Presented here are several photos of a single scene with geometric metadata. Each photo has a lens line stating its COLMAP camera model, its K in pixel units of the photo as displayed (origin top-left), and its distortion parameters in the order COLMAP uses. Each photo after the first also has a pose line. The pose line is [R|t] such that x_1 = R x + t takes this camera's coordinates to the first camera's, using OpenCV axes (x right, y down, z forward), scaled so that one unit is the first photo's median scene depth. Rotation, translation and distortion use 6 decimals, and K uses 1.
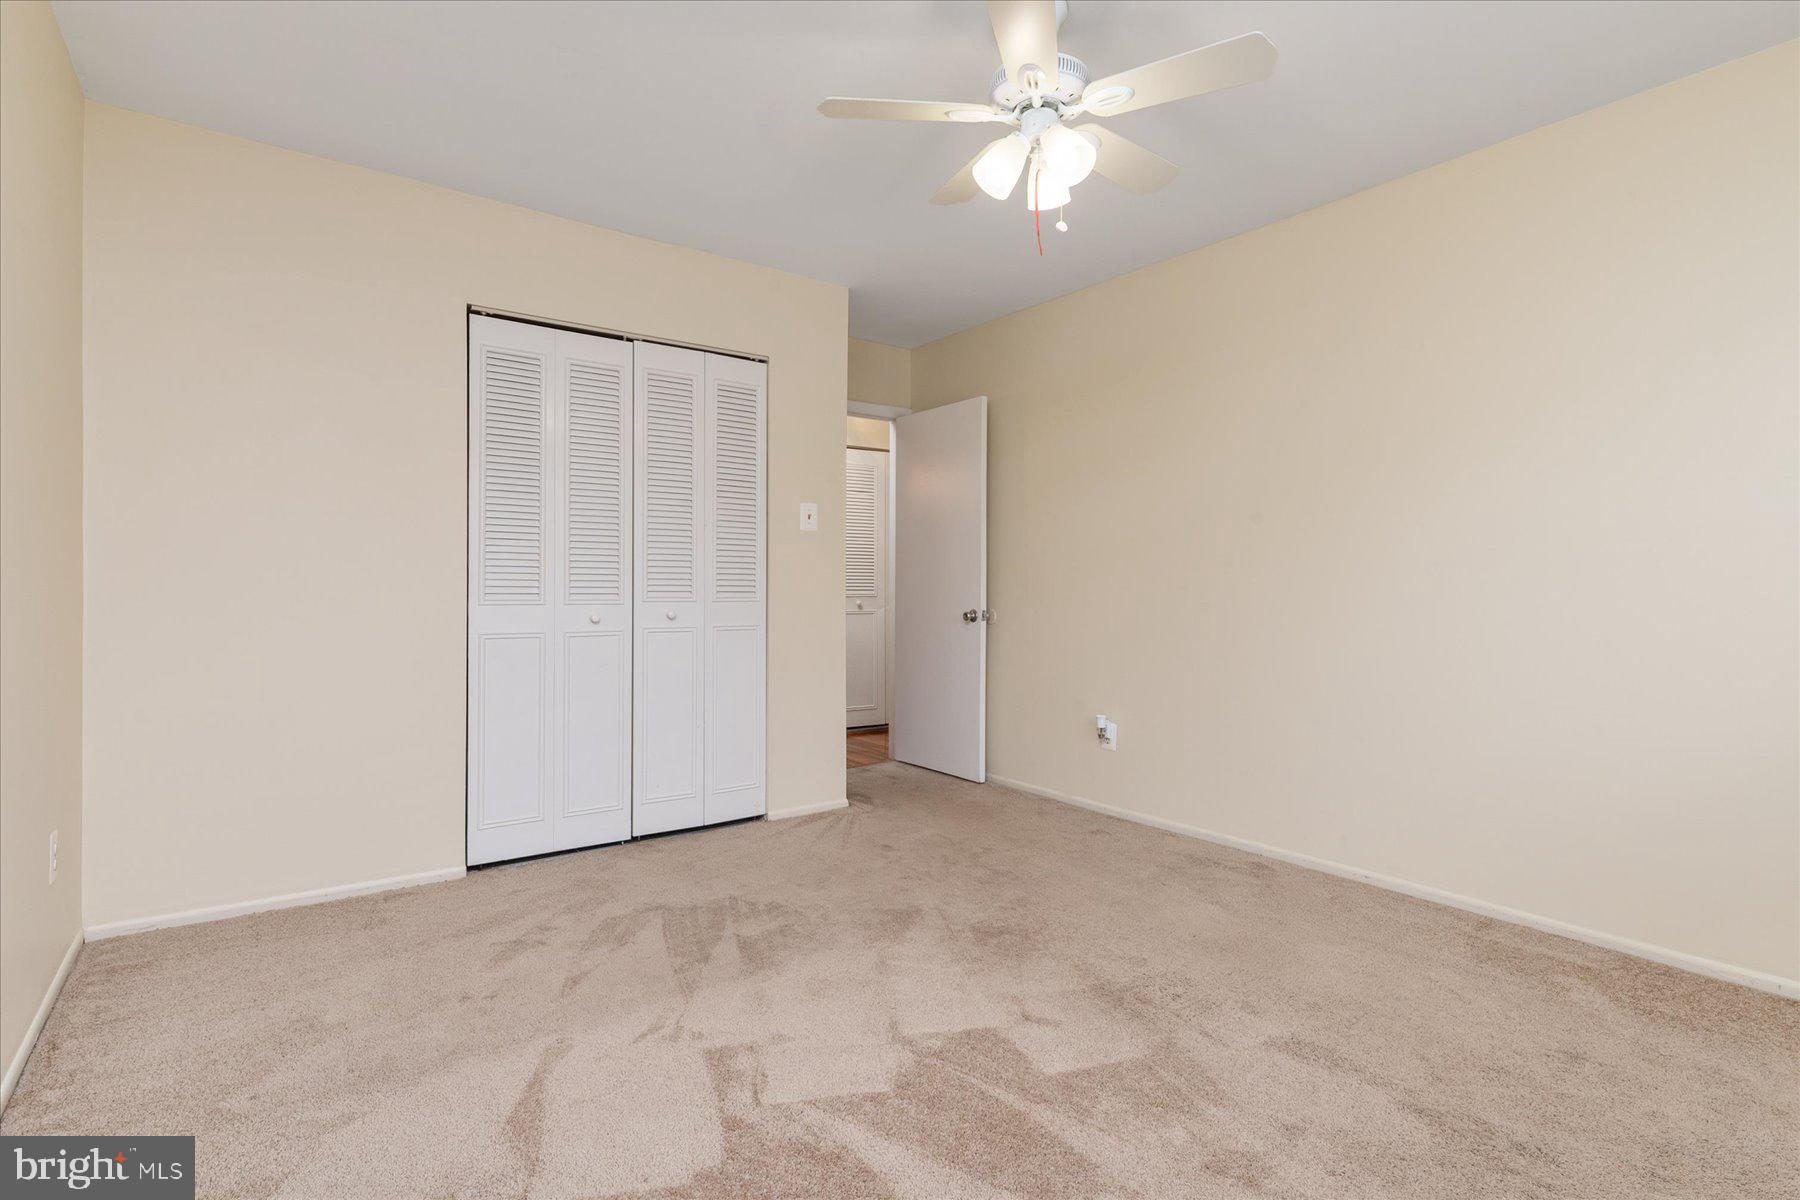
lens RADIAL K [[859.2, 0, 900.3], [0, 859.2, 593.7], [0, 0, 1]] dist [-0.002145, -0.000175]
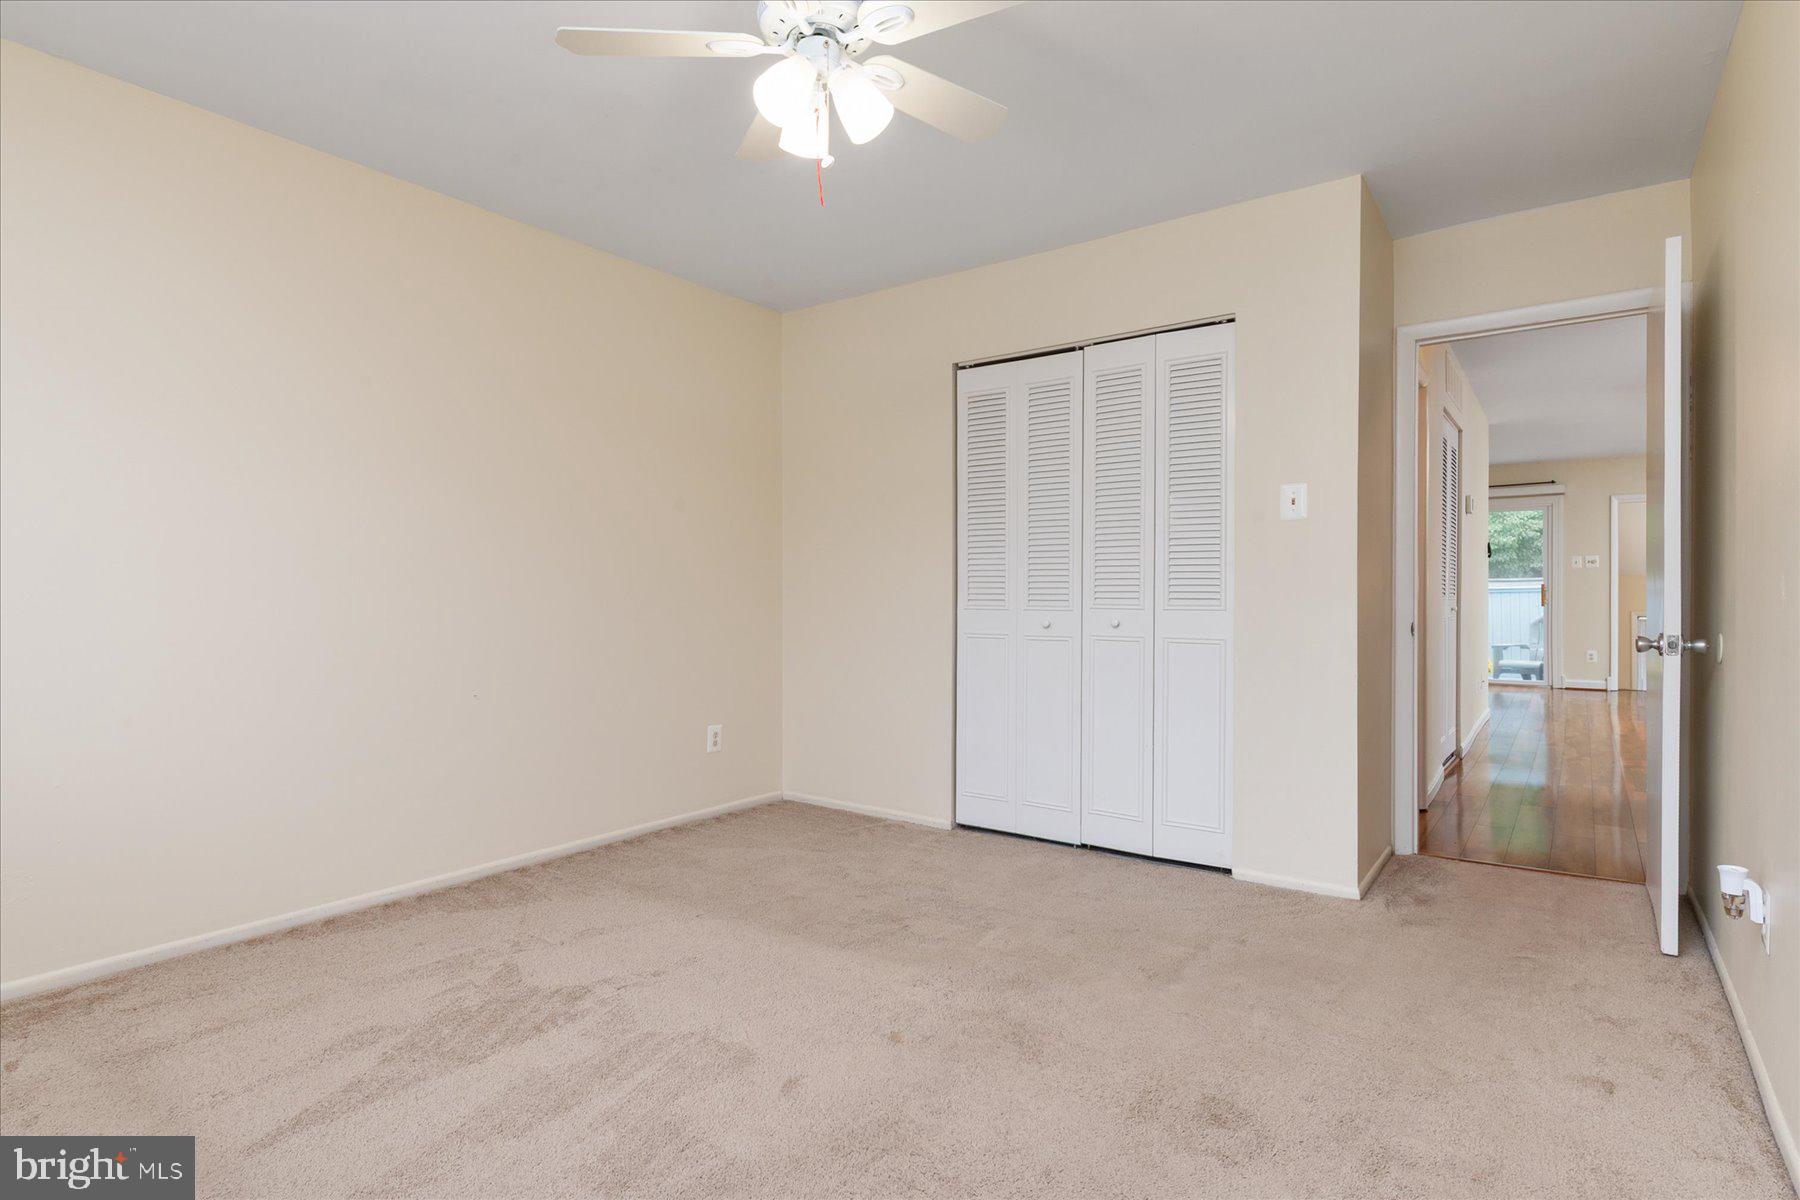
lens RADIAL K [[904.6, 0, 903.1], [0, 904.6, 588.9], [0, 0, 1]] dist [0.000313, -0.000093]
pose [[0.312010, -0.005353, -0.950064, 0.629654], [-0.001237, 0.999981, -0.006040, -0.006774], [0.950078, 0.003060, 0.311997, 0.474865]]
